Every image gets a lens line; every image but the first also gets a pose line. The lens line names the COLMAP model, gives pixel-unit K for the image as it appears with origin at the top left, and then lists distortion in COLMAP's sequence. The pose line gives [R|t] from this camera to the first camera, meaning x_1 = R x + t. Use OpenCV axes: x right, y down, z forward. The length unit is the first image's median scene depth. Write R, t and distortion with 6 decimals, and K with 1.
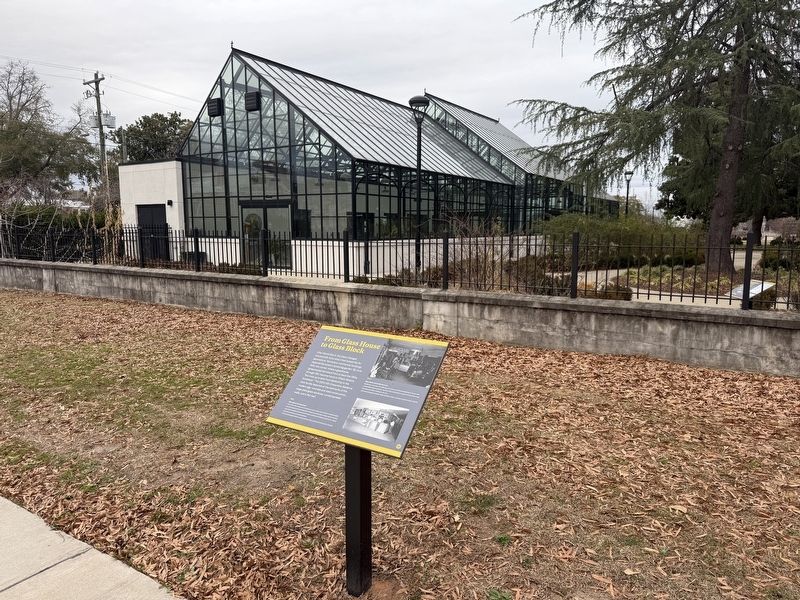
lens RADIAL K [[564.4, 0, 401.9], [0, 564.4, 300.8], [0, 0, 1]] dist [-0.004675, -0.007388]
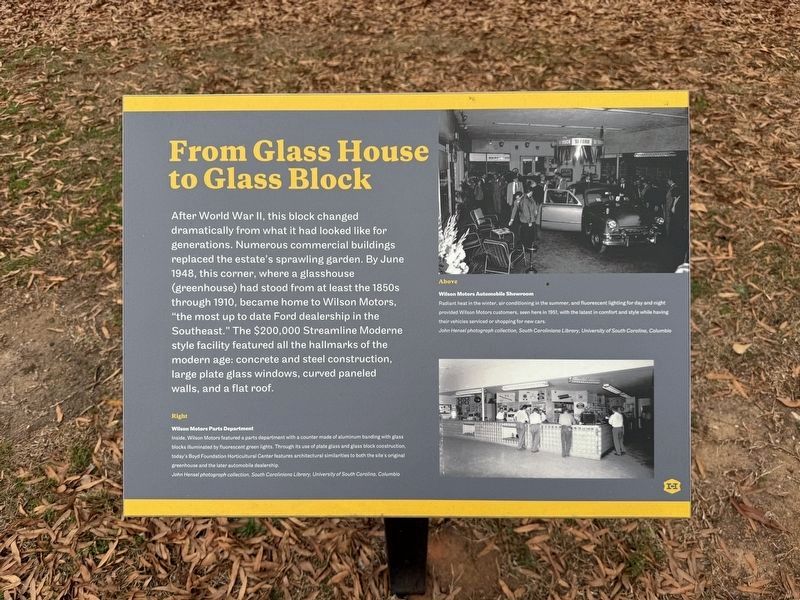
lens RADIAL K [[564.4, 0, 395.5], [0, 564.4, 304.1], [0, 0, 1]] dist [-0.004675, -0.007388]
pose [[0.840002, -0.401567, 0.364885, -0.187814], [0.096976, 0.772782, 0.627219, -0.037012], [-0.533847, -0.491480, 0.688081, 0.793128]]
